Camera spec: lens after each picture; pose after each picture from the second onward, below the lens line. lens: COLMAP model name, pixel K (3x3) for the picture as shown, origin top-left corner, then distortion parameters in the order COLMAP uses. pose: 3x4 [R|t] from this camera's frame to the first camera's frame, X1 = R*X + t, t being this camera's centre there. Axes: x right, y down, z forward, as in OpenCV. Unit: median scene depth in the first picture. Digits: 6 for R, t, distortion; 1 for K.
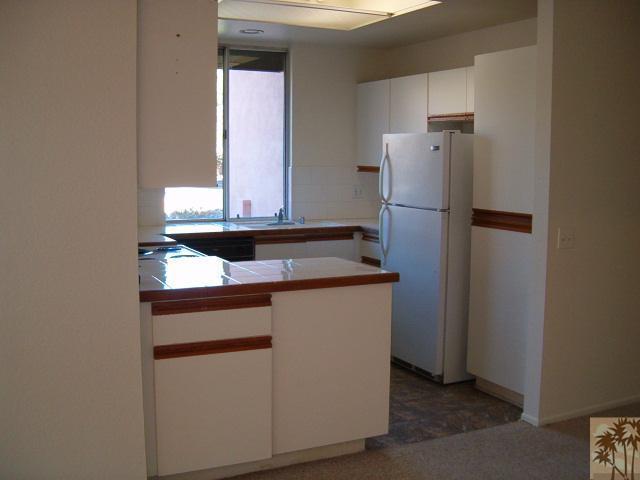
lens RADIAL K [[735.8, 0, 311.3], [0, 735.8, 240.5], [0, 0, 1]] dist [-0.265910, 0.359315]
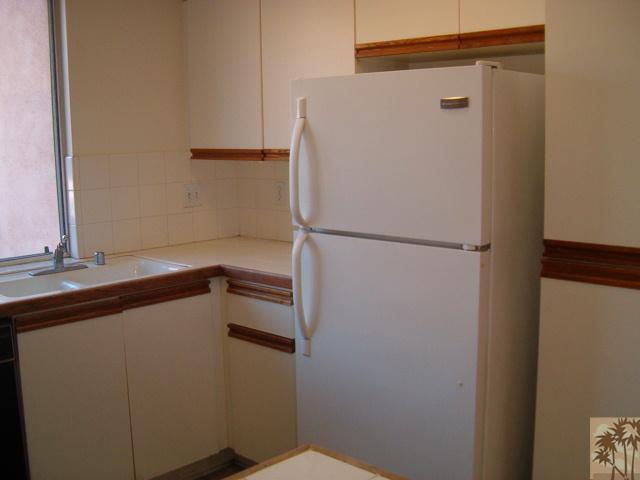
lens RADIAL K [[735.8, 0, 311.3], [0, 735.8, 240.5], [0, 0, 1]] dist [-0.265910, 0.359315]
pose [[0.940600, -0.075197, 0.331084, -0.048237], [0.064792, 0.996999, 0.042371, -0.062250], [-0.333276, -0.018403, 0.942650, 0.557728]]
